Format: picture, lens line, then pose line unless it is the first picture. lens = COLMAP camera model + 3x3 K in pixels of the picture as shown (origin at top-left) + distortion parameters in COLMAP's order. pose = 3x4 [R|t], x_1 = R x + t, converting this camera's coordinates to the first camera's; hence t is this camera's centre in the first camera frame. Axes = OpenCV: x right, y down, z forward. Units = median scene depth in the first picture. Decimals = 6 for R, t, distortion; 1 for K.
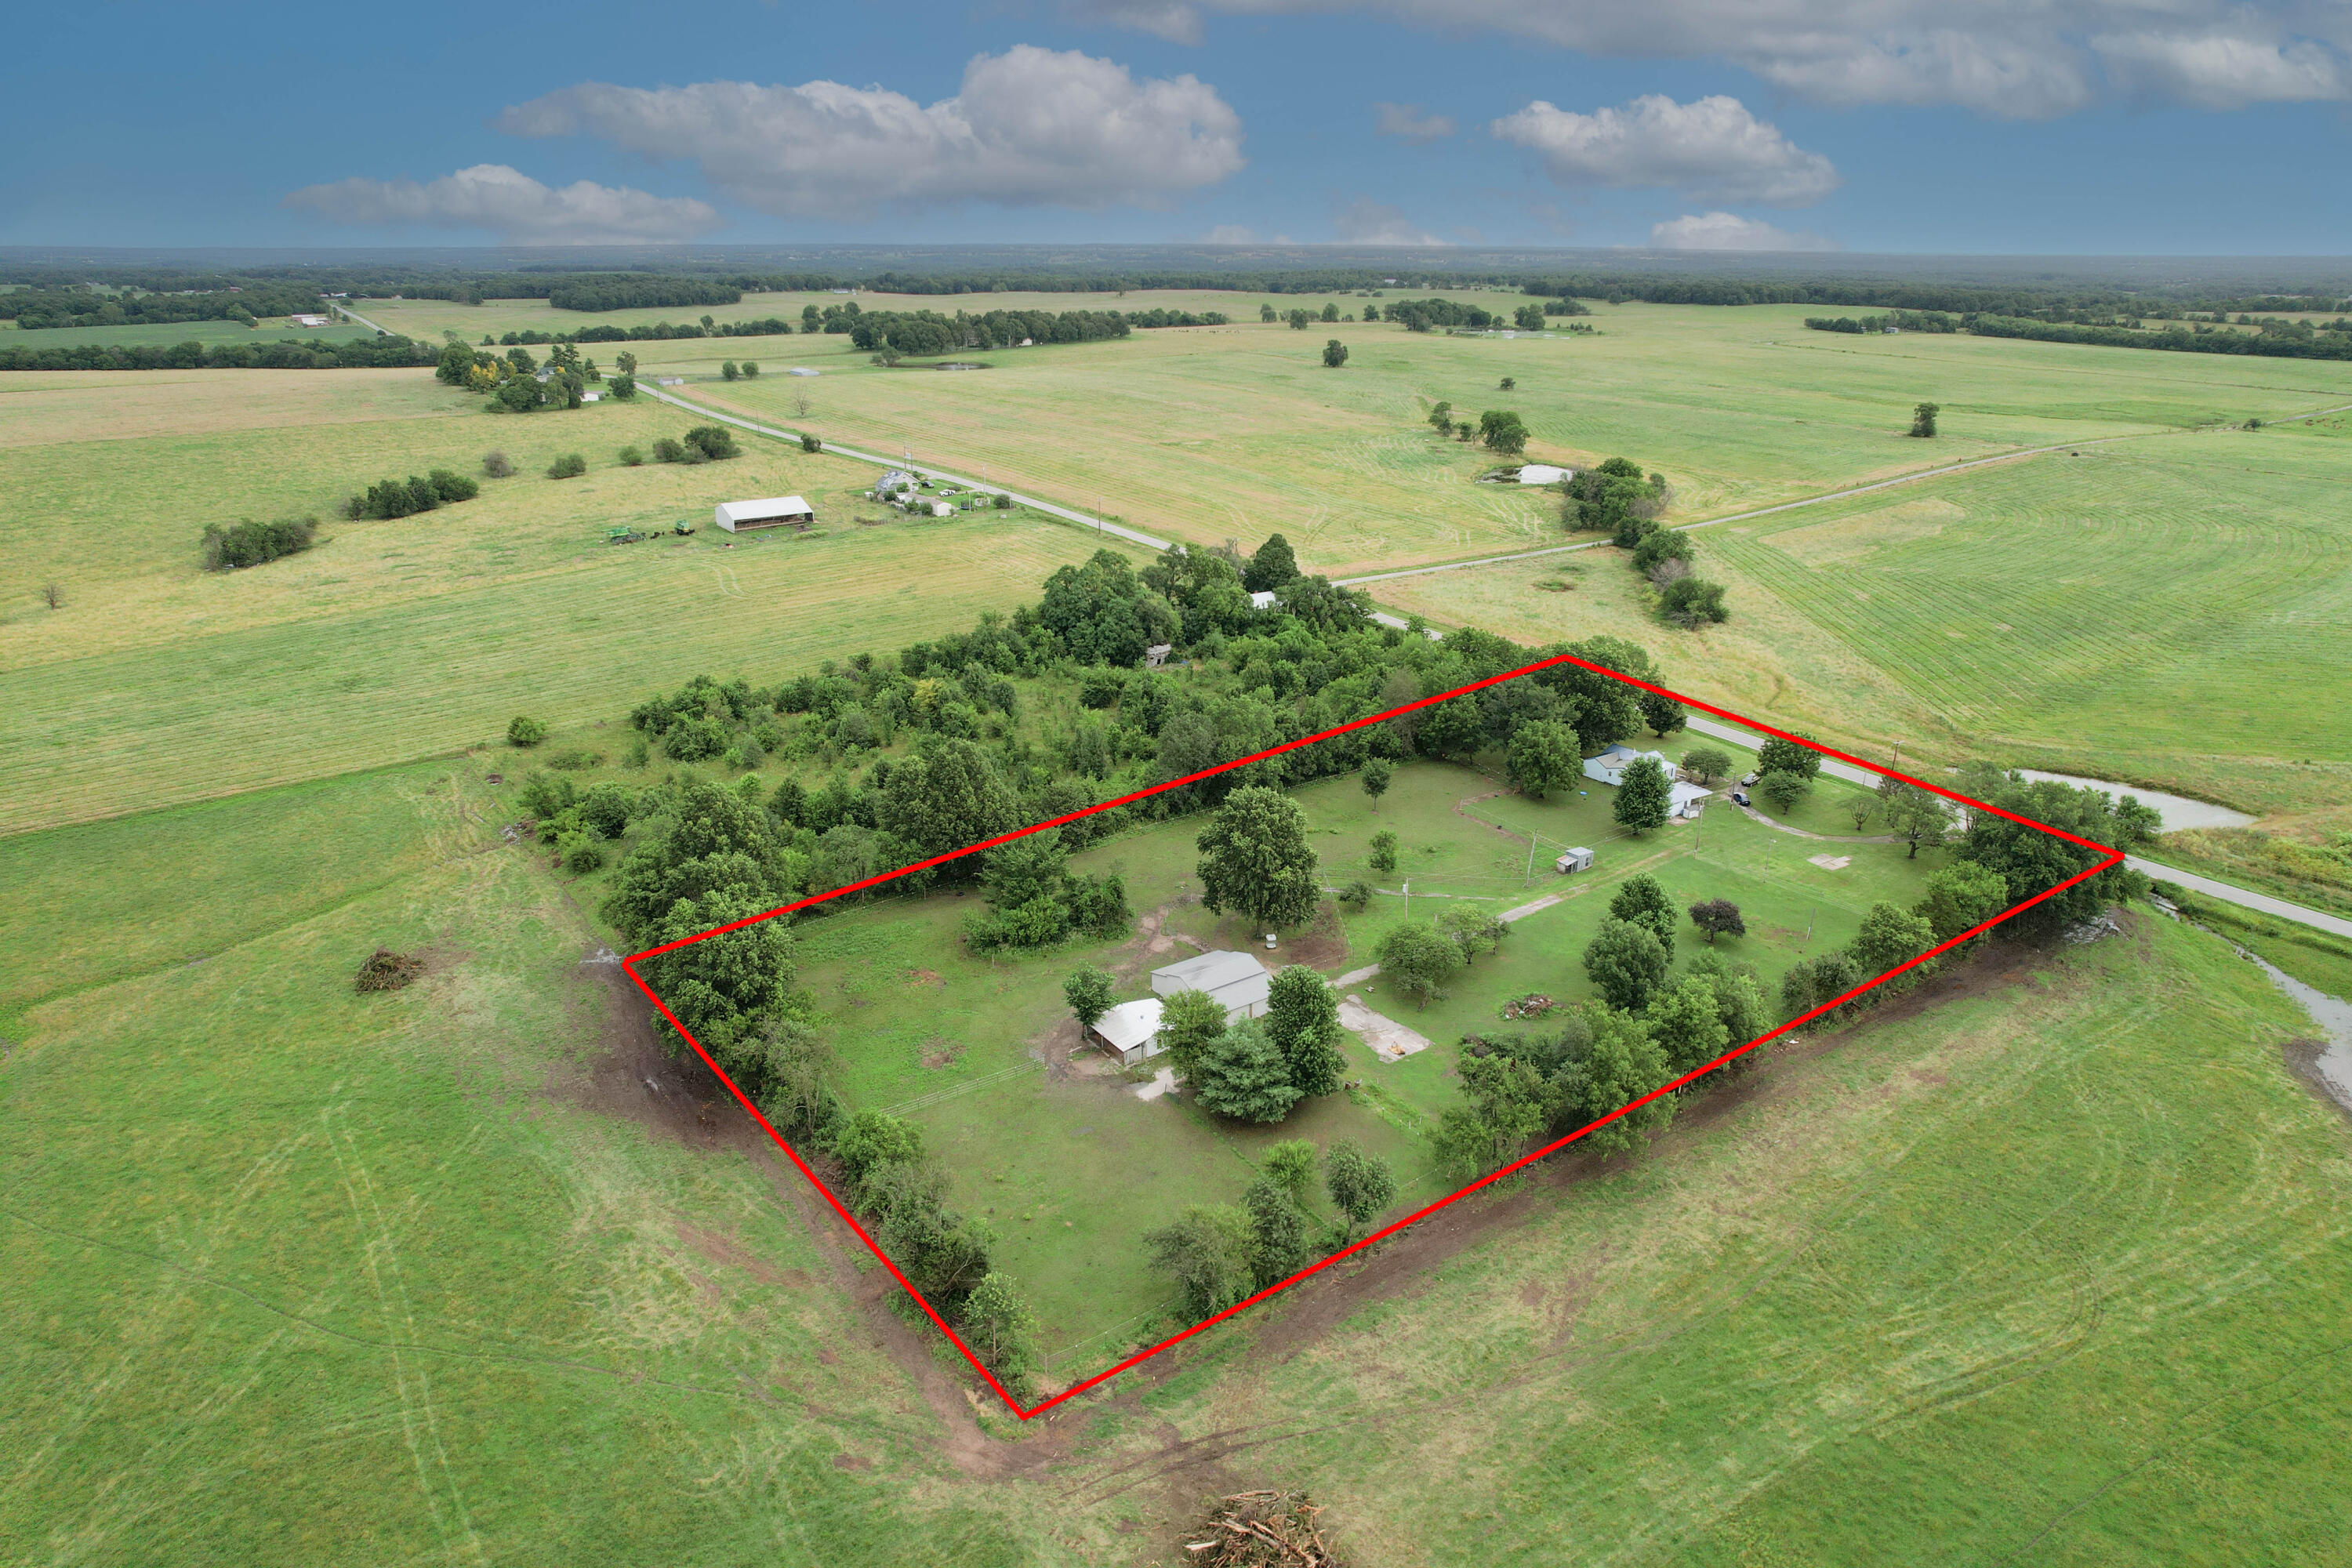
lens RADIAL K [[1466.4, 0, 1176.0], [0, 1466.4, 784.0], [0, 0, 1]] dist [-0.028777, -0.047892]
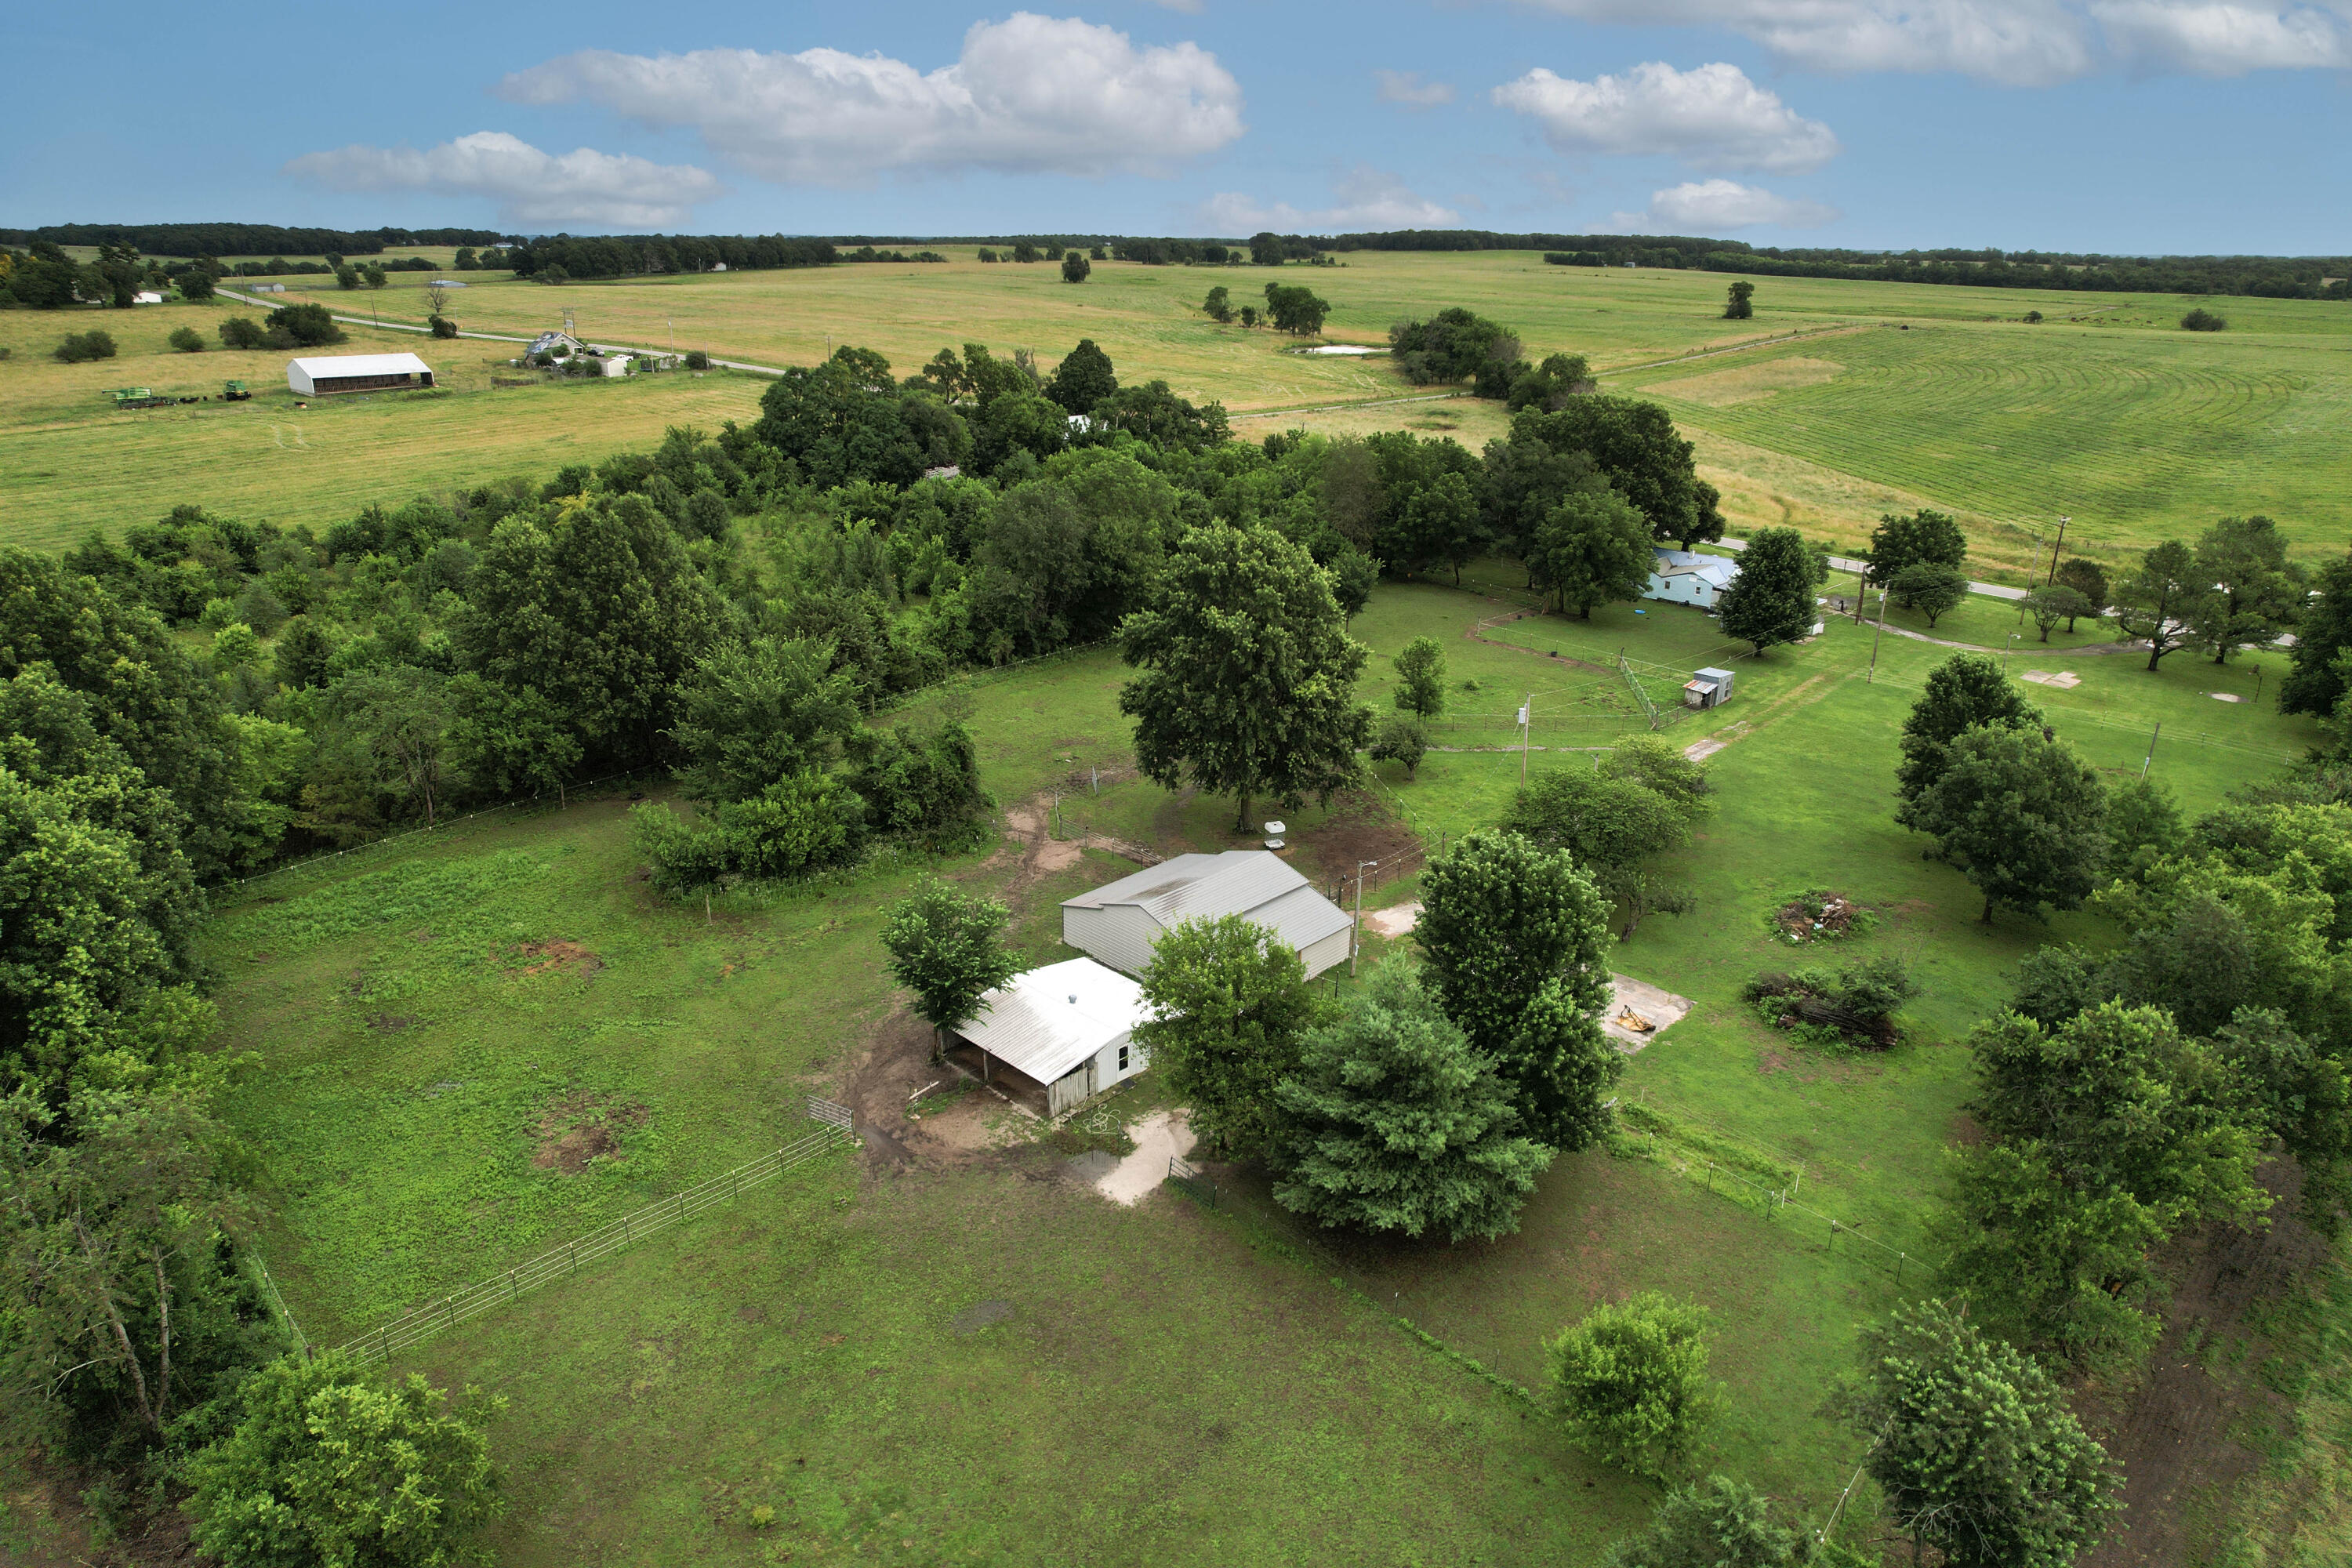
lens RADIAL K [[1506.1, 0, 1182.9], [0, 1506.1, 776.1], [0, 0, 1]] dist [-0.075061, 0.064970]
pose [[0.981737, -0.058051, 0.181170, -0.057016], [0.057805, 0.998306, 0.006642, 0.078580], [-0.181249, 0.003952, 0.983429, 0.475812]]
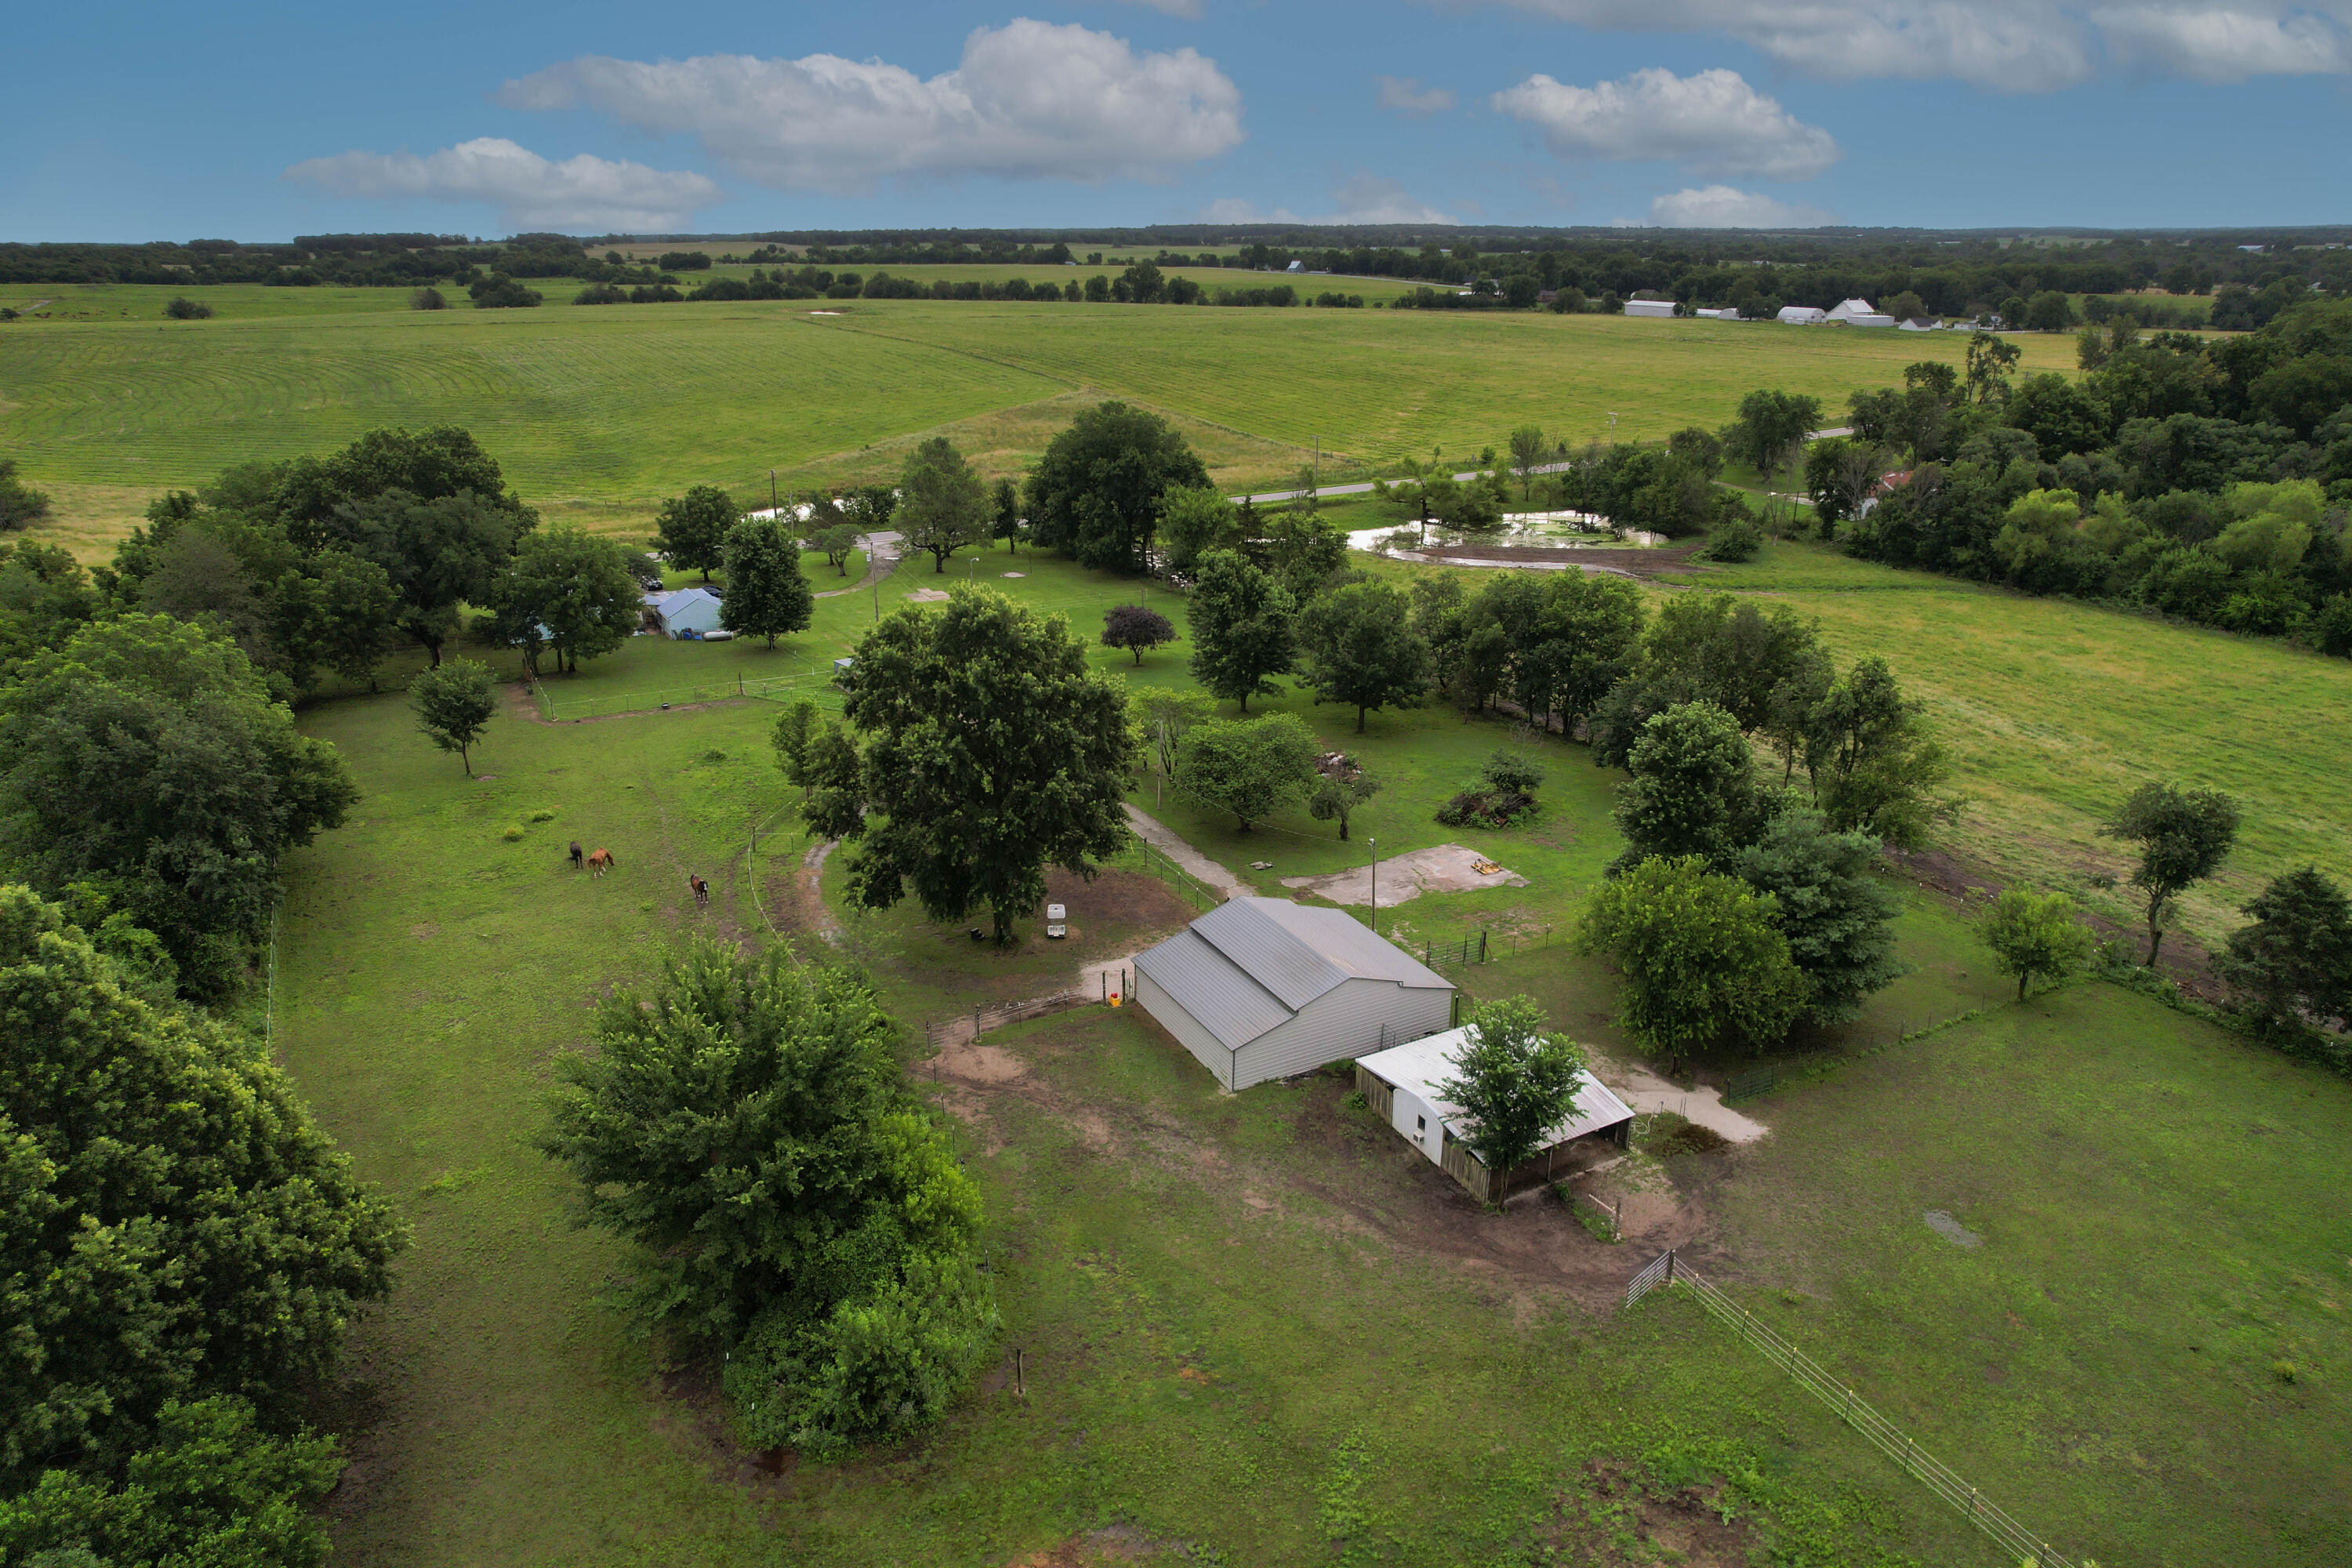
lens RADIAL K [[1506.1, 0, 1182.9], [0, 1506.1, 776.1], [0, 0, 1]] dist [-0.075061, 0.064970]
pose [[0.108785, -0.344519, 0.932455, -0.320642], [0.342741, 0.893503, 0.290141, -0.046010], [-0.933110, 0.288028, 0.215281, 0.821063]]
